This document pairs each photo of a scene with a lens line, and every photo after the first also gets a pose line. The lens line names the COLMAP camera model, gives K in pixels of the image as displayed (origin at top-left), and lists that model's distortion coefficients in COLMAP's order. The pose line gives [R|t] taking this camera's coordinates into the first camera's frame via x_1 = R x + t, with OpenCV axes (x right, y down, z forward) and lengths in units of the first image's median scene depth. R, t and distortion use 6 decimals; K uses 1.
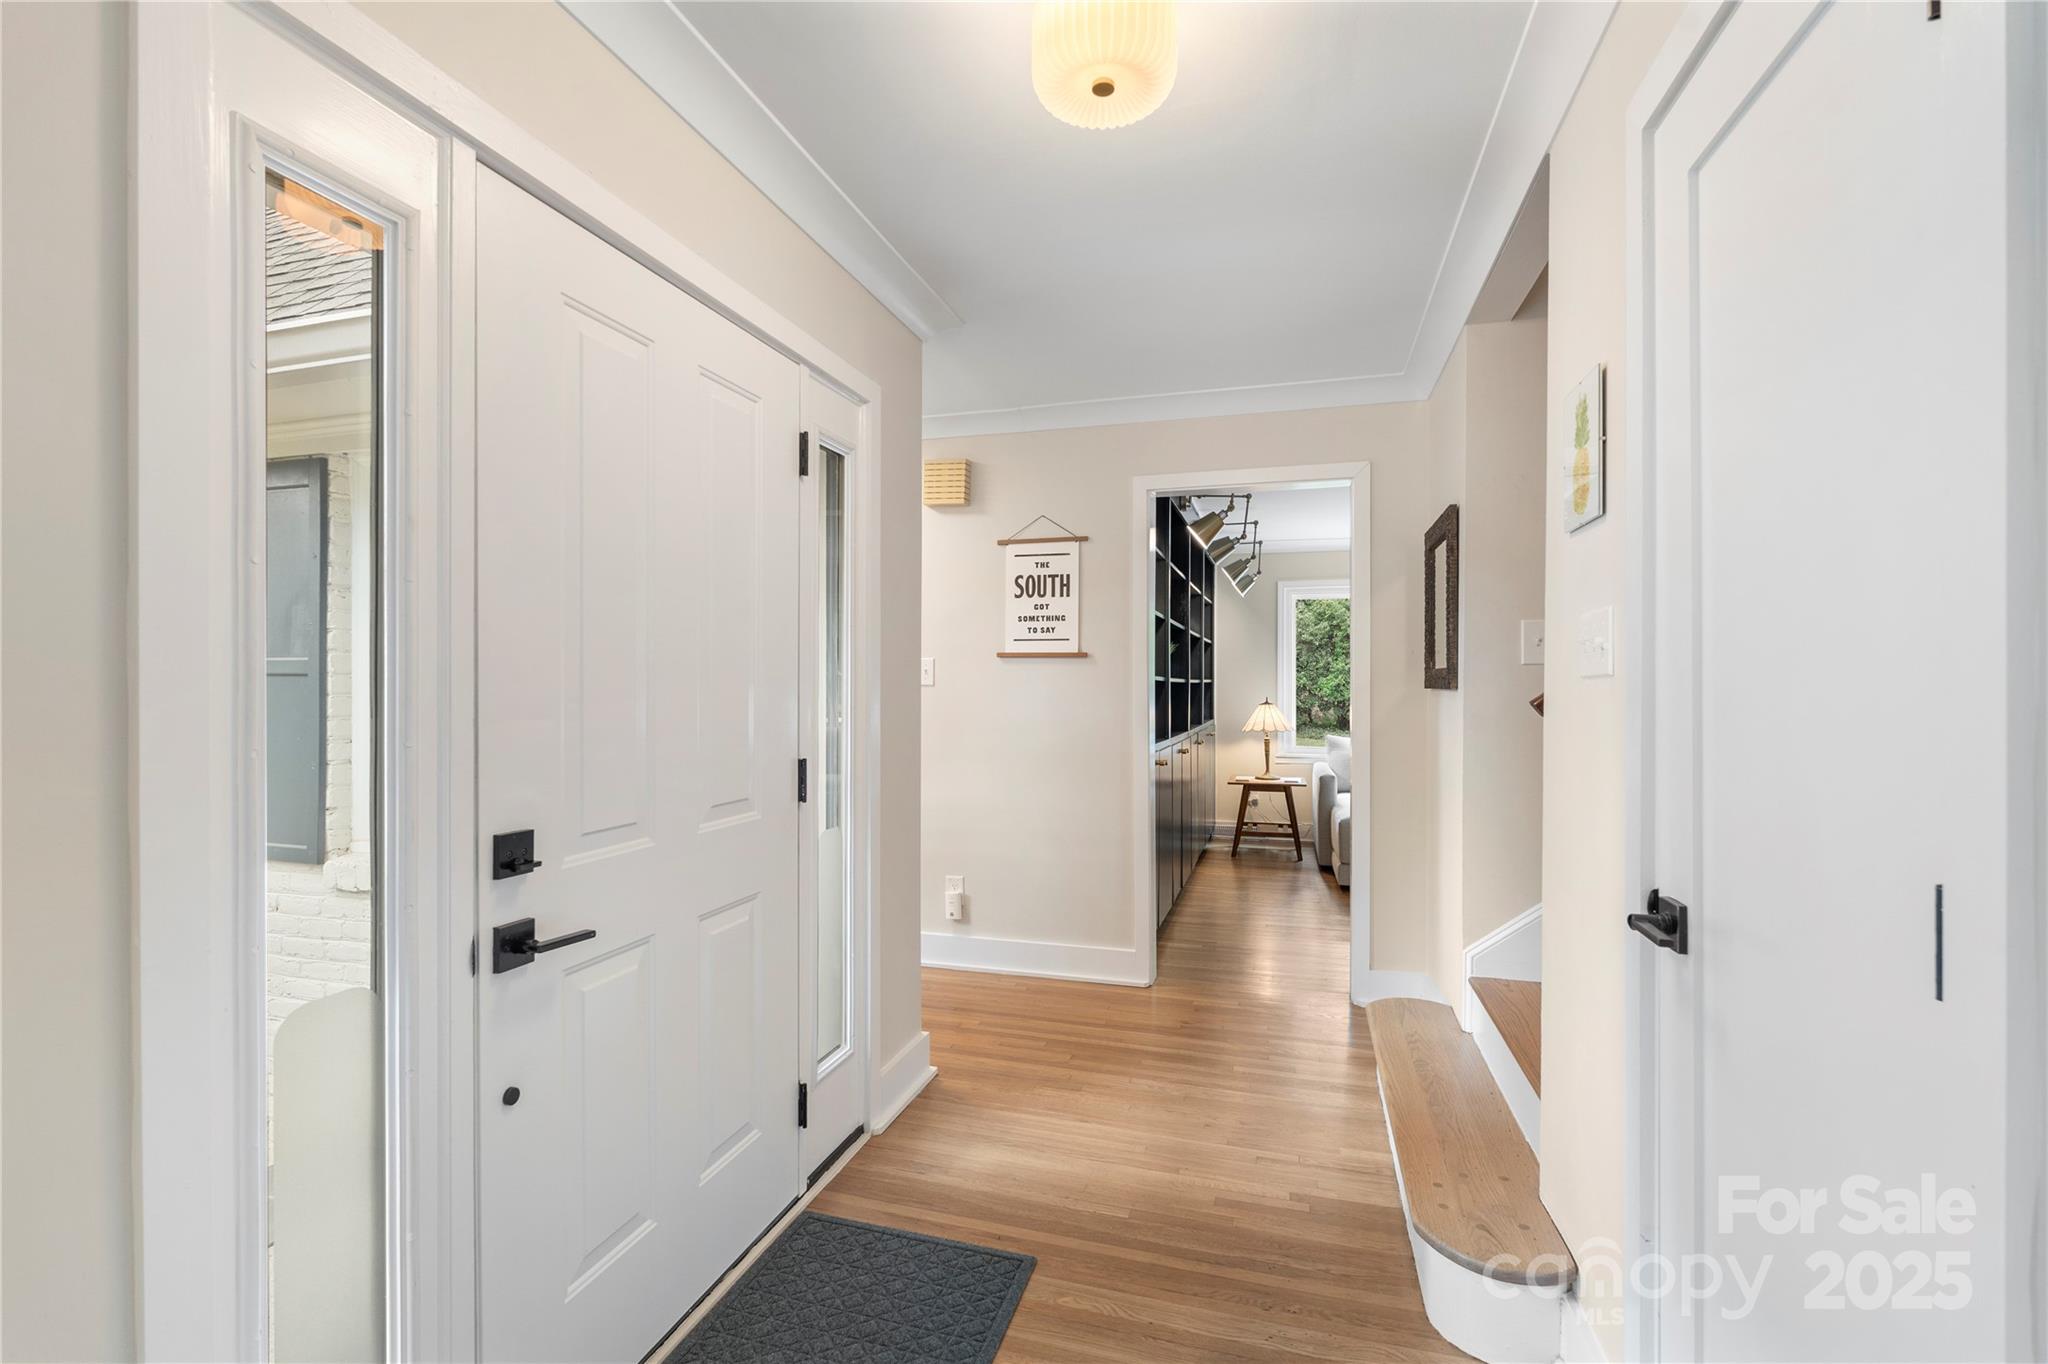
lens RADIAL K [[910.5, 0, 1019.9], [0, 910.5, 681.4], [0, 0, 1]] dist [-0.004513, 0.002220]
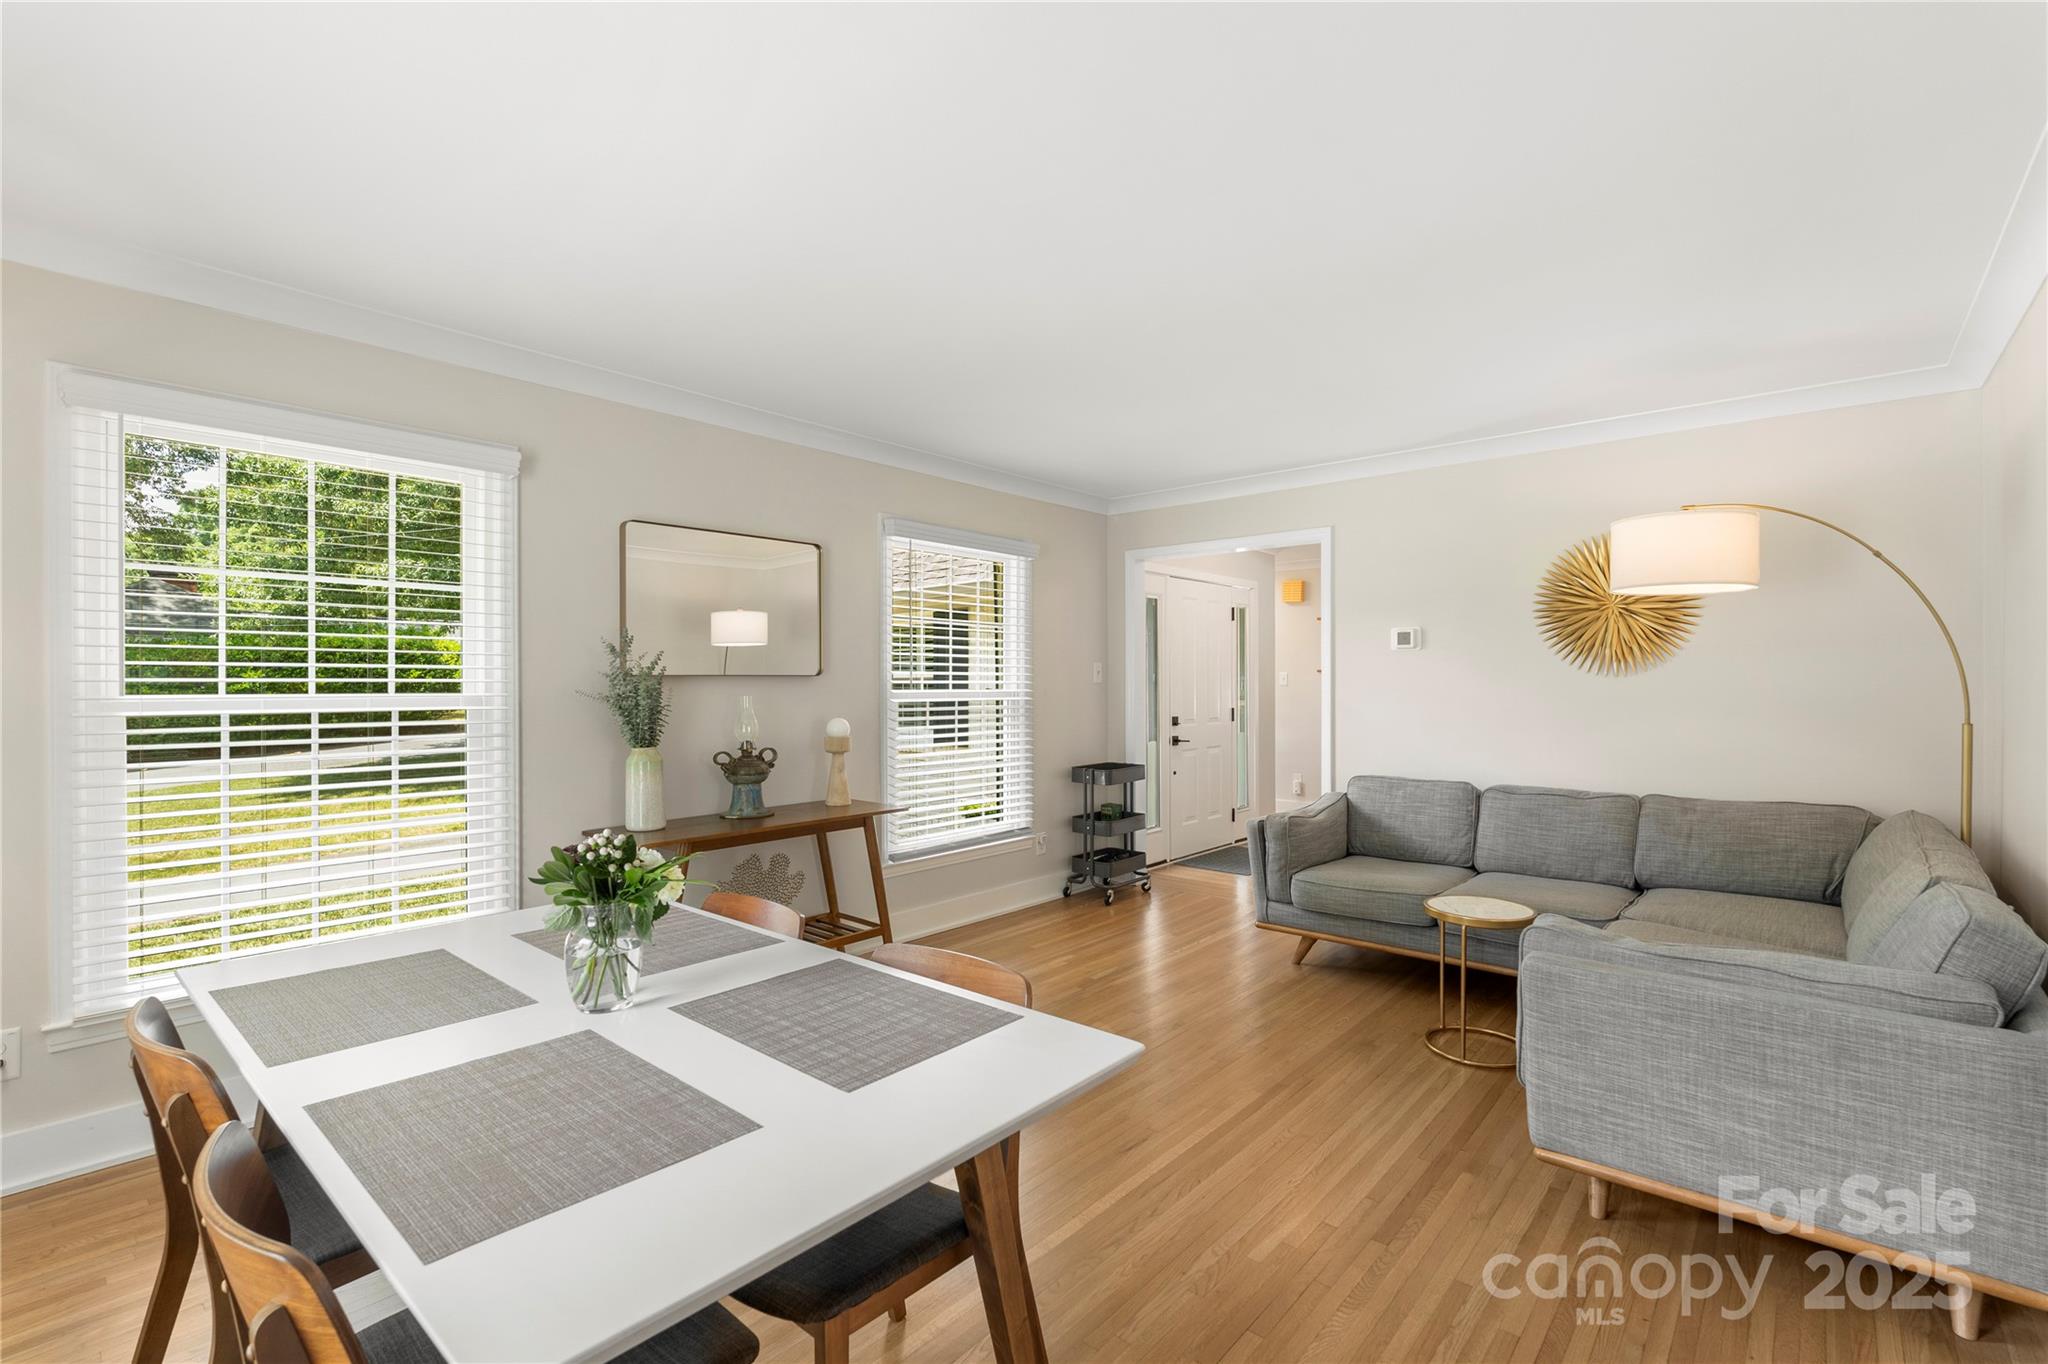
lens RADIAL K [[910.5, 0, 1040.8], [0, 910.5, 678.6], [0, 0, 1]] dist [-0.004513, 0.002220]
pose [[0.916511, -0.004541, -0.399984, 0.241586], [0.002082, 0.999976, -0.006583, -0.000021], [0.400004, 0.005201, 0.916499, -1.258175]]
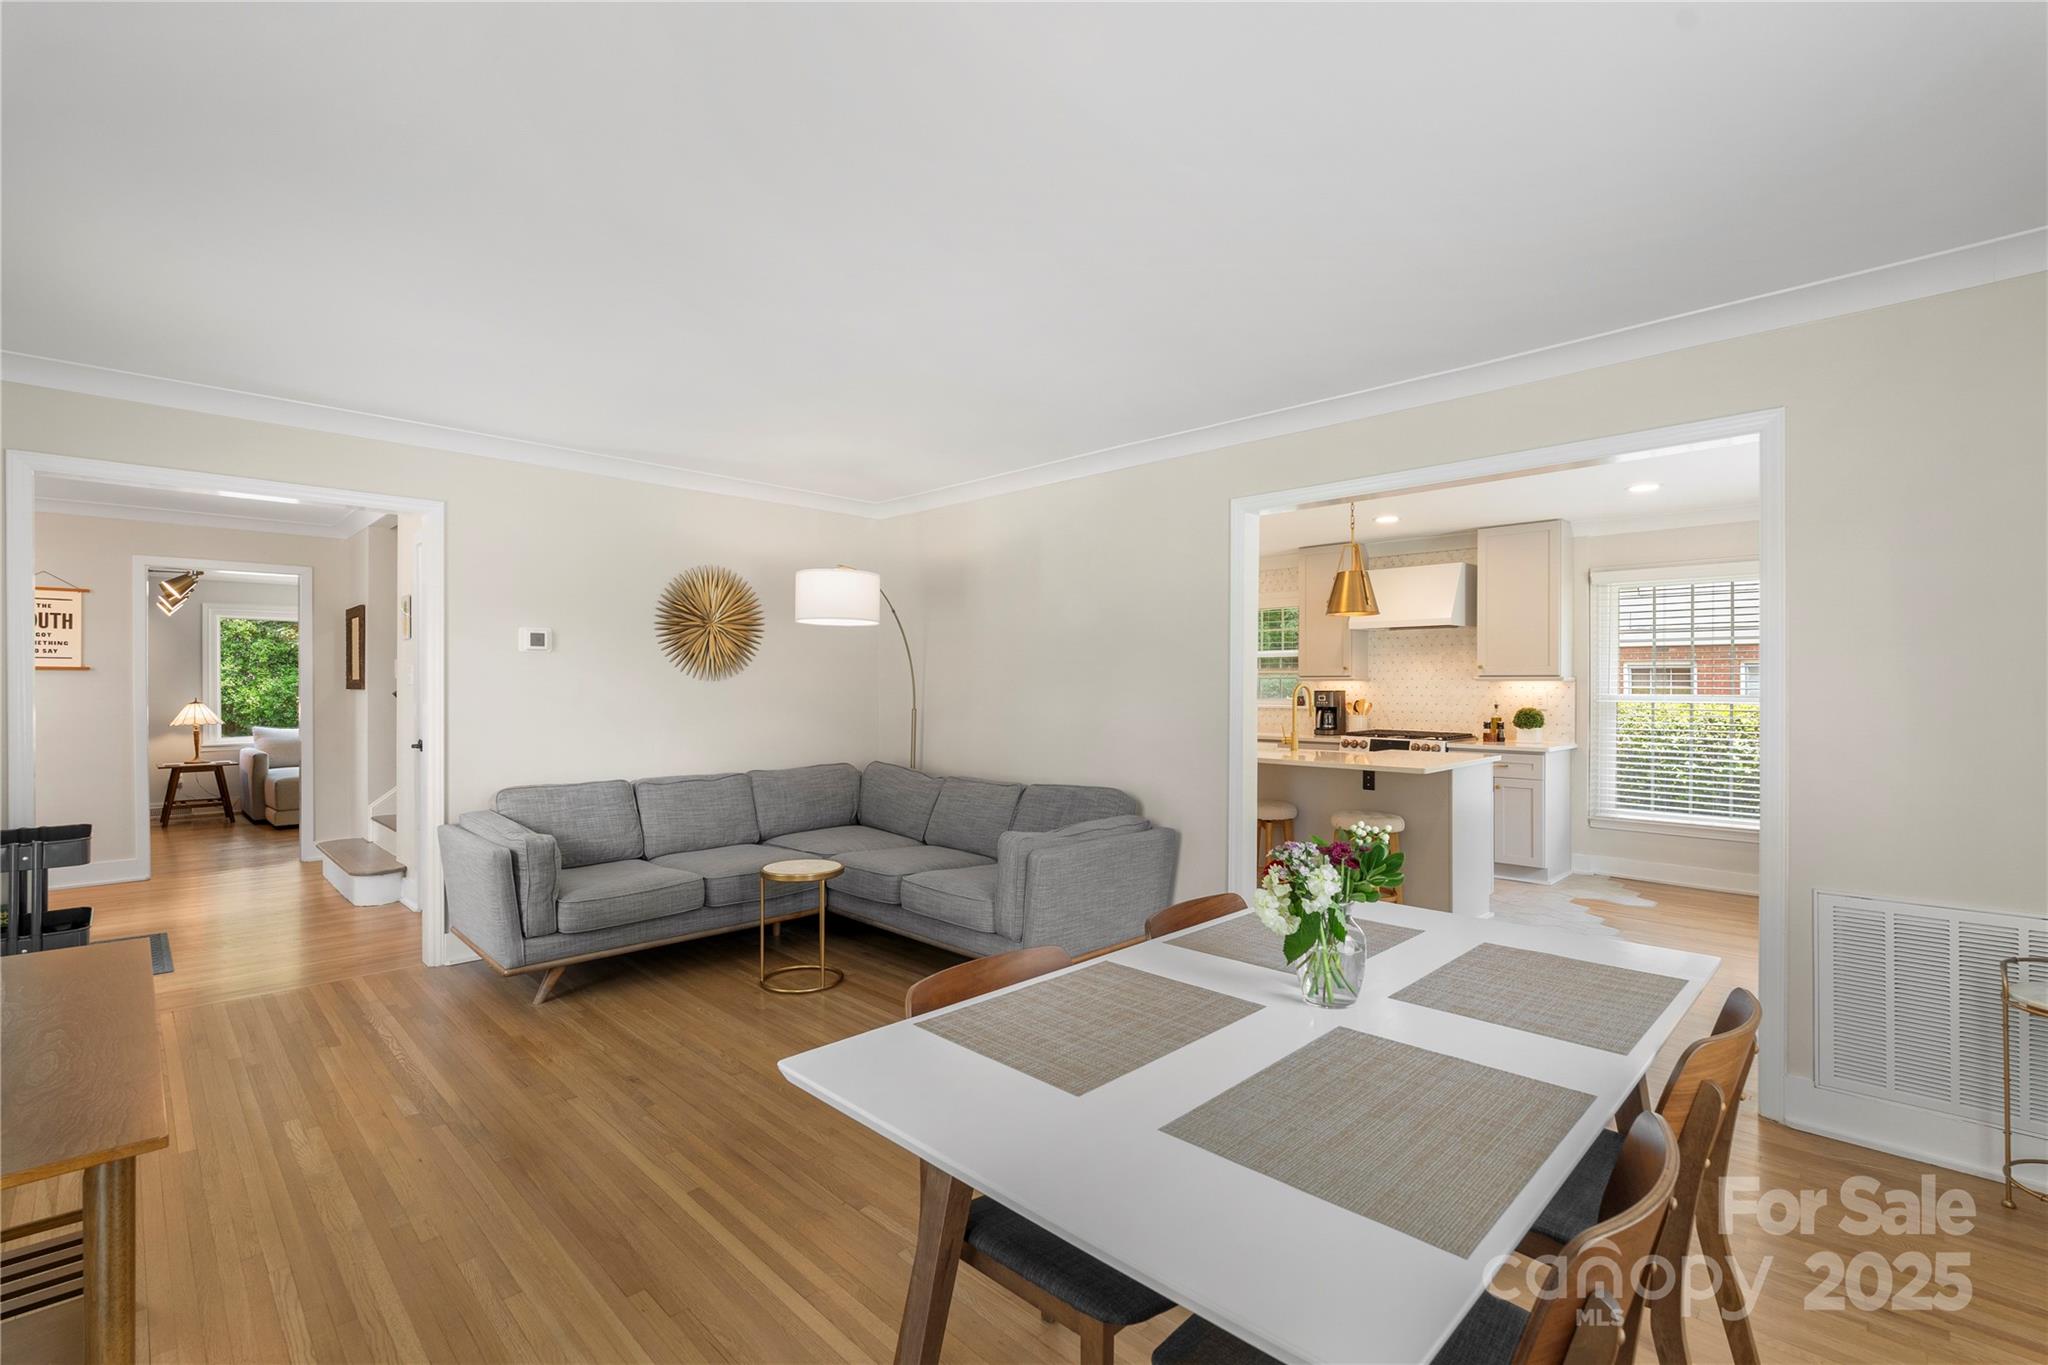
lens RADIAL K [[910.5, 0, 1021.4], [0, 910.5, 681.7], [0, 0, 1]] dist [-0.004513, 0.002220]
pose [[0.476369, 0.001988, 0.879243, -0.505495], [0.000469, 0.999997, -0.002515, -0.003289], [-0.879245, 0.001610, 0.476366, -1.050642]]
